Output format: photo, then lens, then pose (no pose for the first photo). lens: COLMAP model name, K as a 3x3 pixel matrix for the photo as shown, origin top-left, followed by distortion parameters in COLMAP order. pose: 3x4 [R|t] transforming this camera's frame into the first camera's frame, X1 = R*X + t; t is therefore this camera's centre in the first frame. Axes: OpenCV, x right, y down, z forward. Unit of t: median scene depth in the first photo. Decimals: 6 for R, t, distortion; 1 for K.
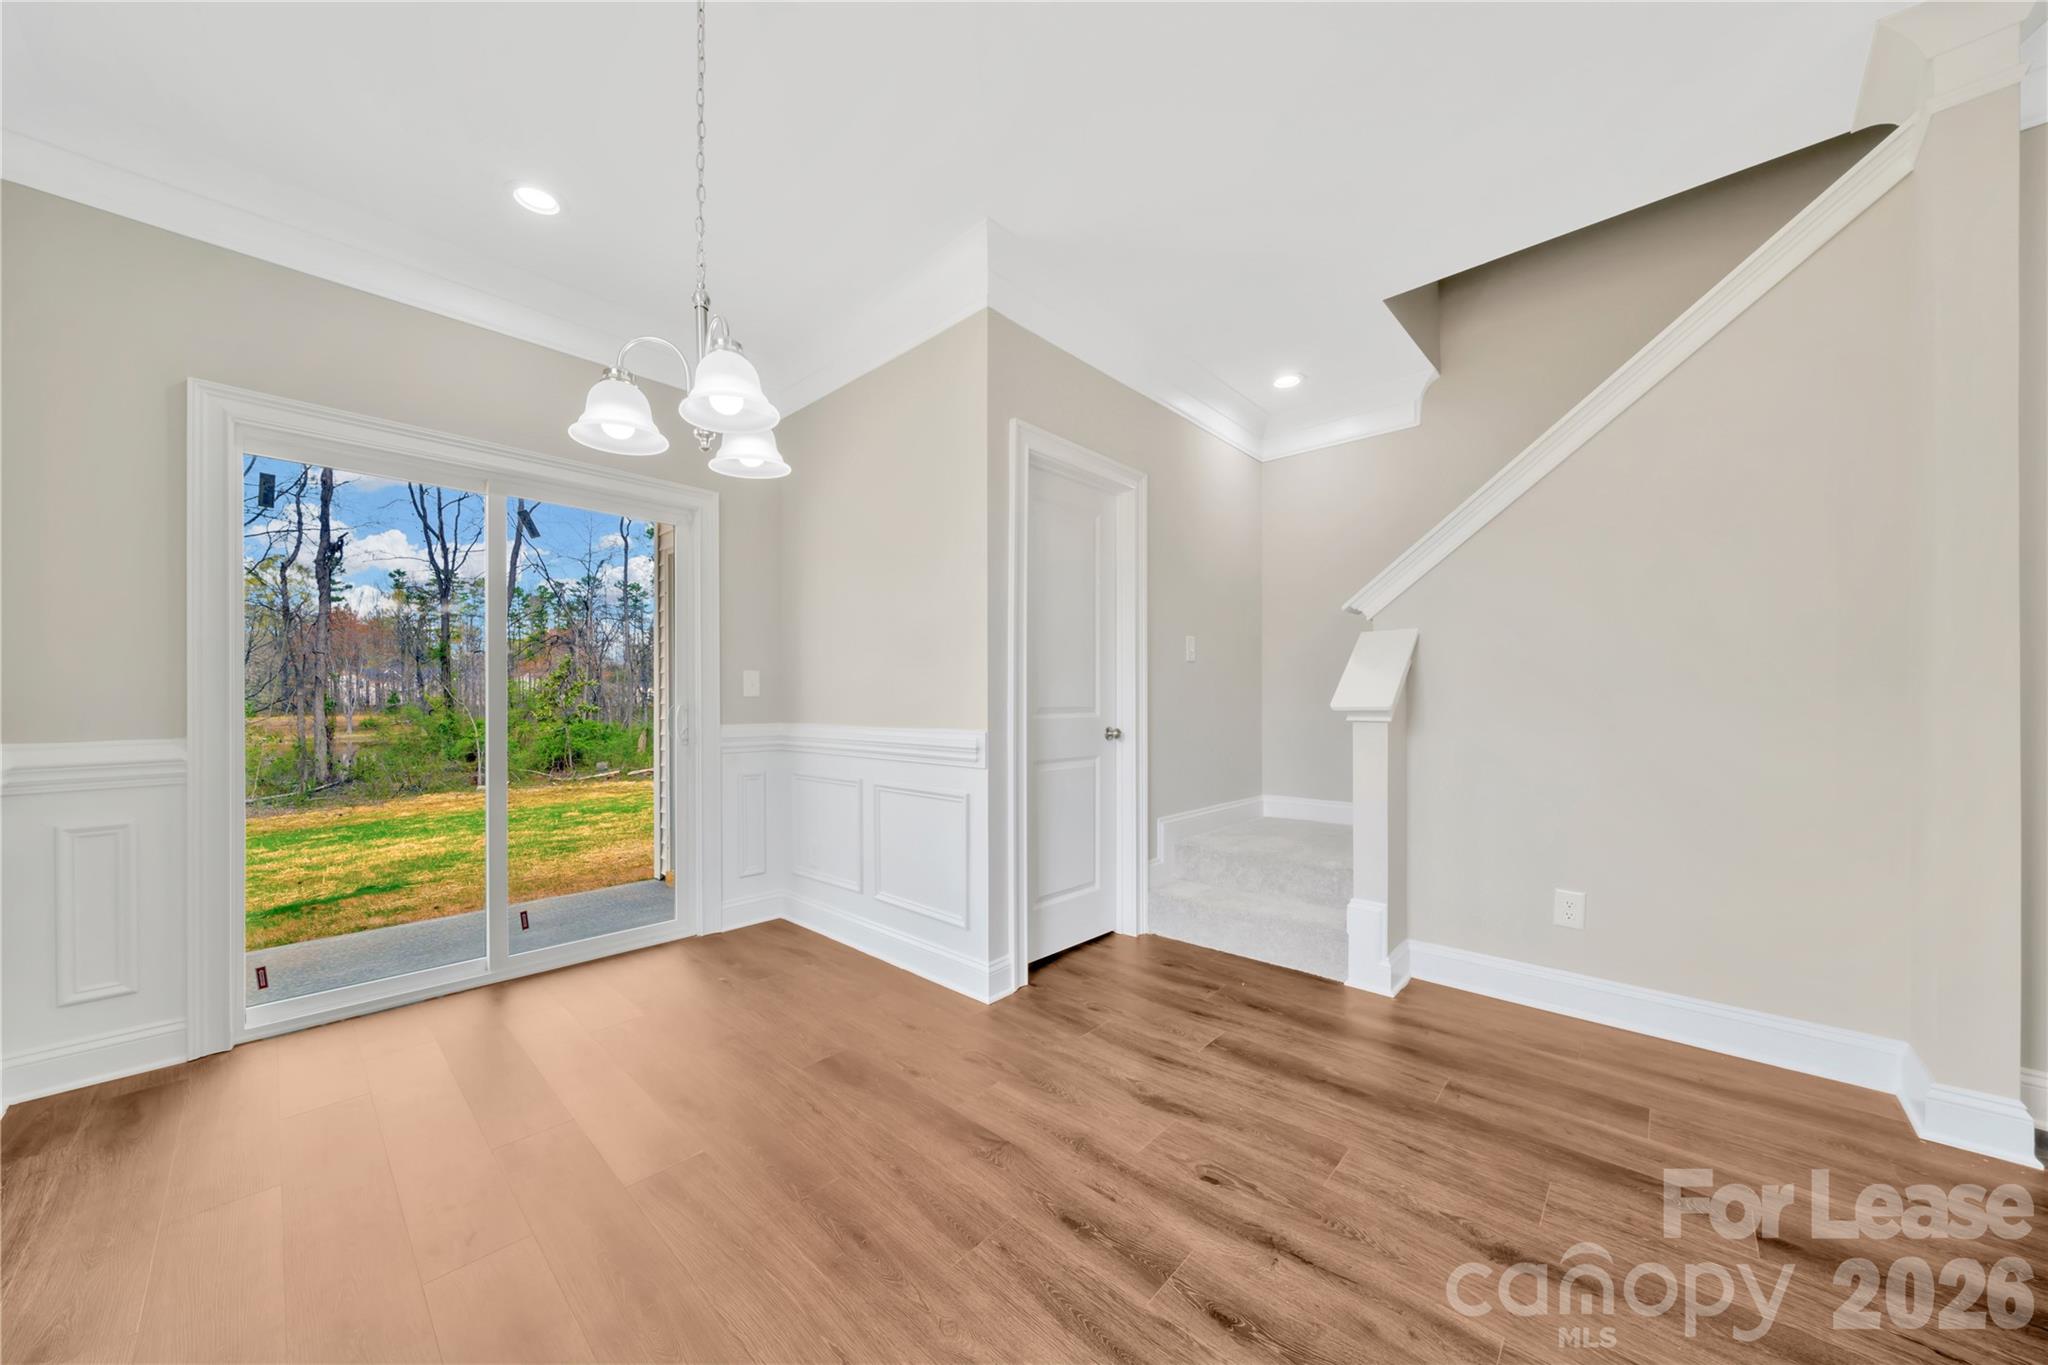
lens RADIAL K [[709.8, 0, 1010.2], [0, 709.8, 702.5], [0, 0, 1]] dist [0.001402, 0.000032]
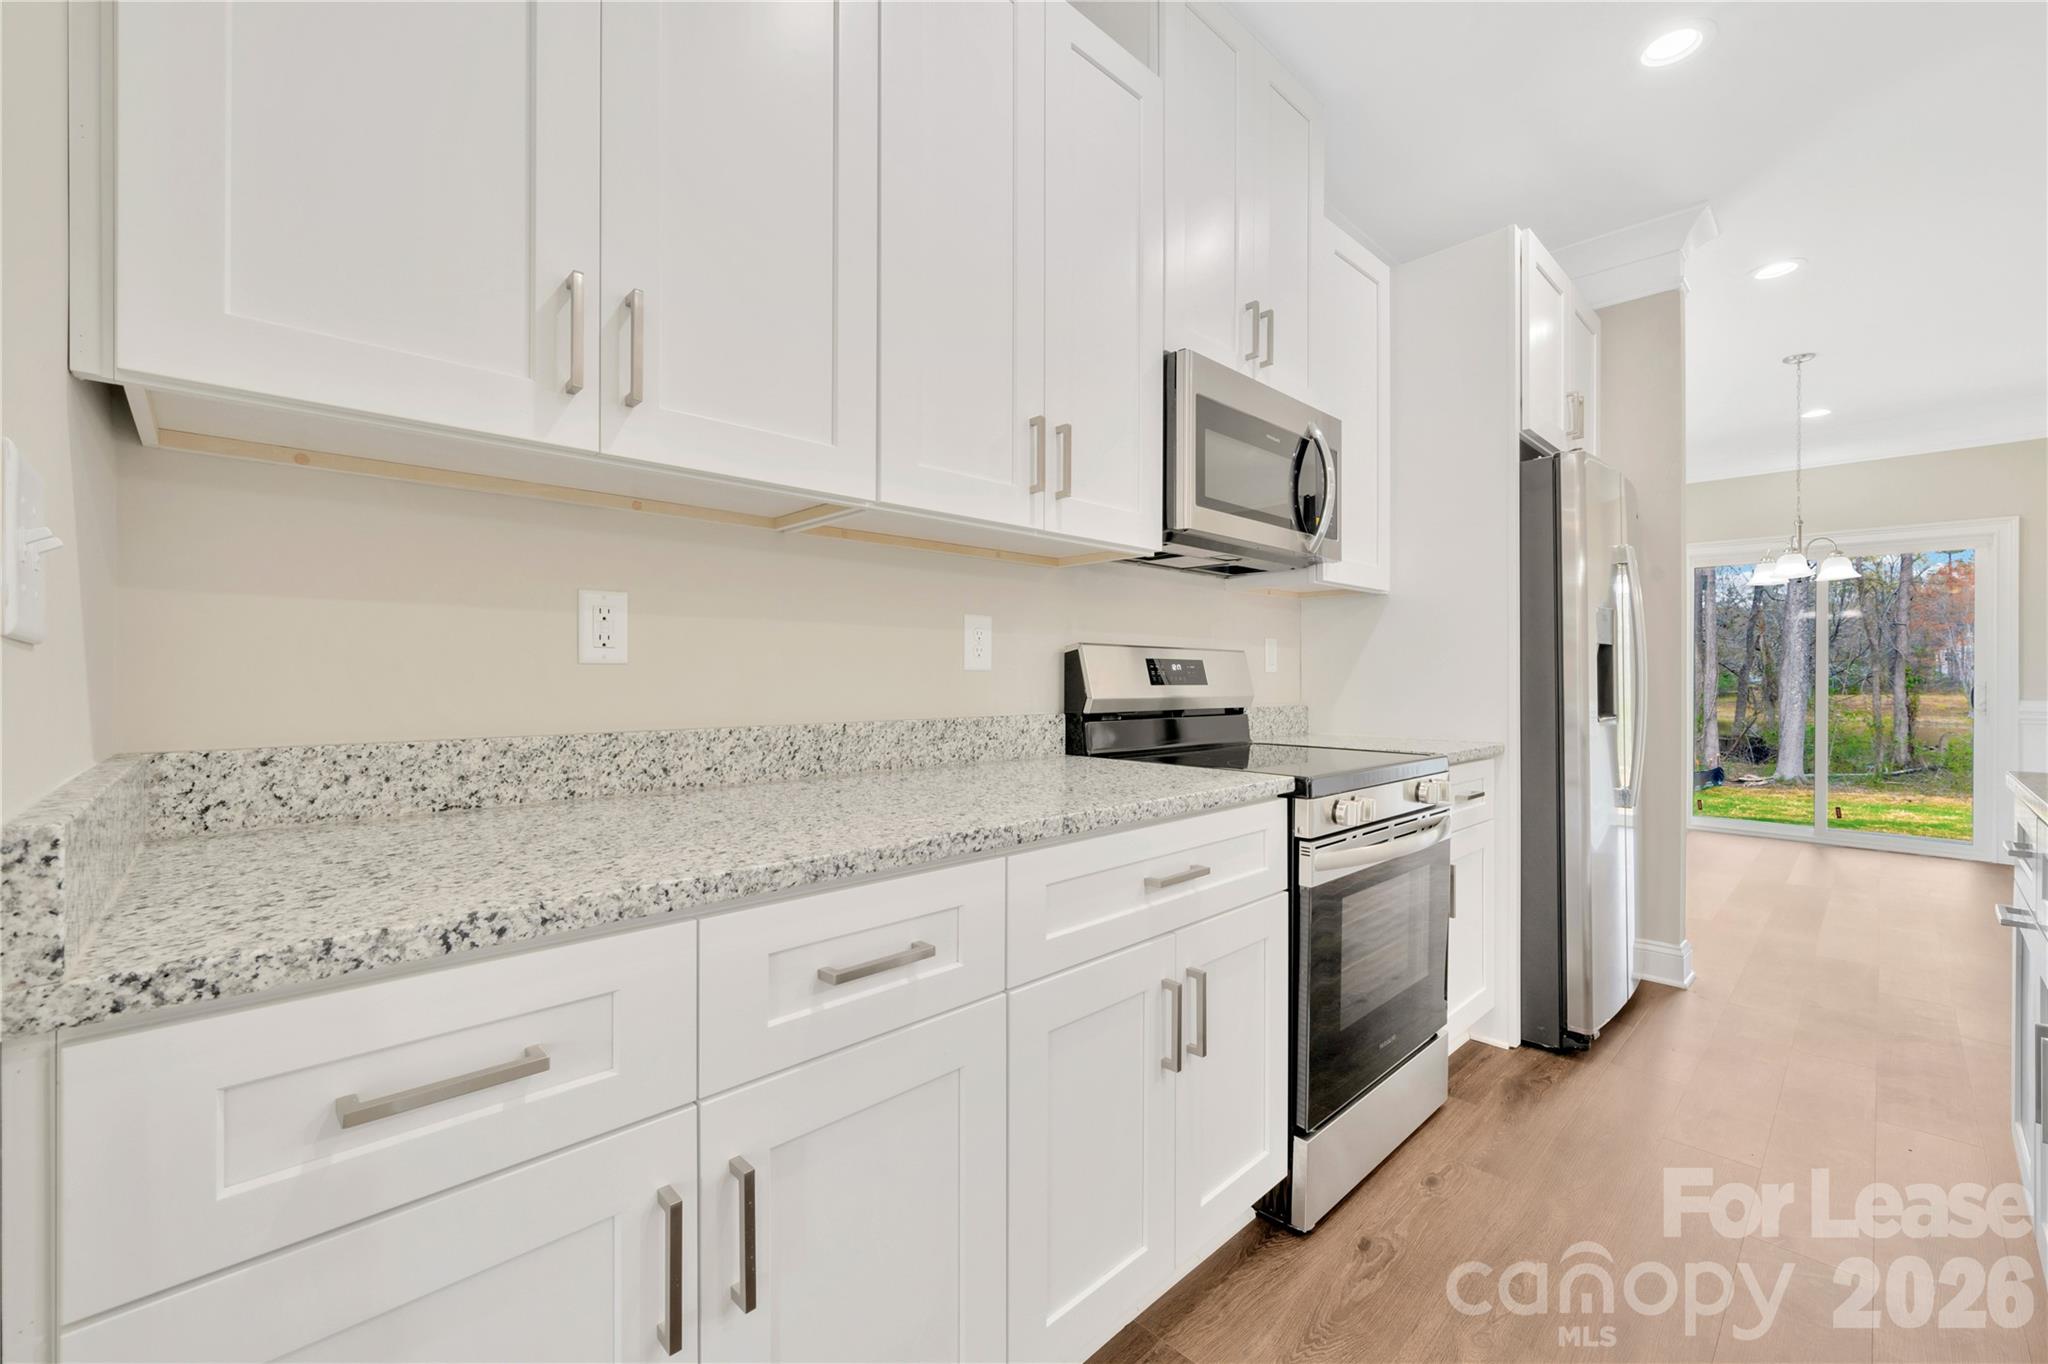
lens RADIAL K [[863.1, 0, 1010.2], [0, 863.1, 661.3], [0, 0, 1]] dist [0.017721, -0.000474]
pose [[-0.024088, -0.015841, -0.999584, 1.235890], [-0.004289, 0.999867, -0.015742, -0.005070], [0.999701, 0.003908, -0.024153, -0.775023]]
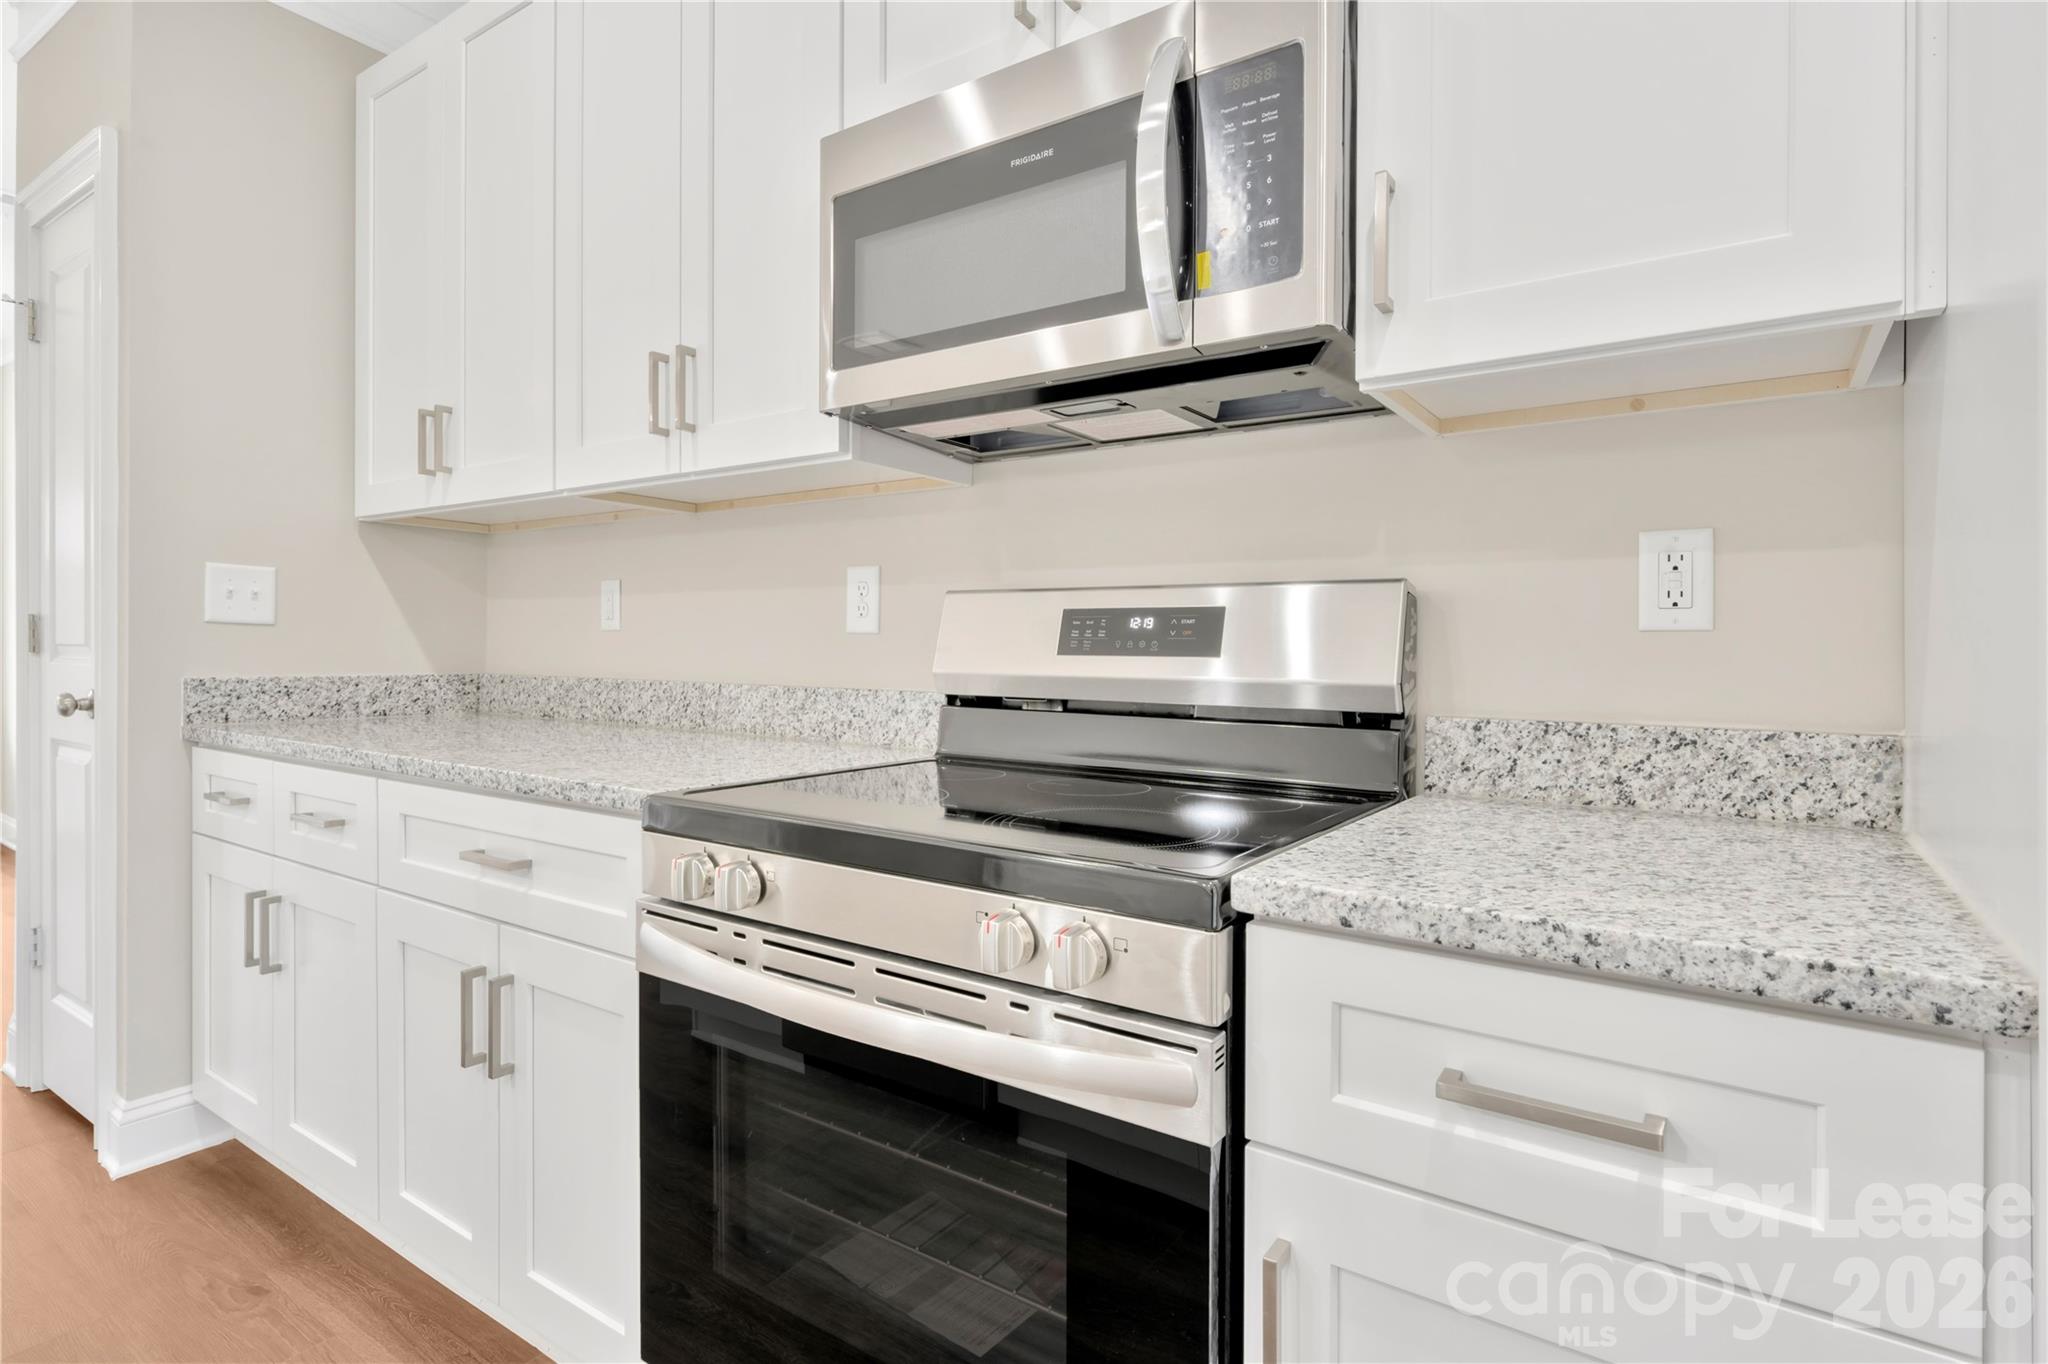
lens RADIAL K [[1050.9, 0, 1019.6], [0, 1050.9, 649.8], [0, 0, 1]] dist [-0.000942, 0.000801]
pose [[-0.987190, -0.002885, -0.159521, 0.618798], [-0.004226, 0.999958, 0.008072, -0.003614], [0.159491, 0.008643, -0.987162, -0.174261]]
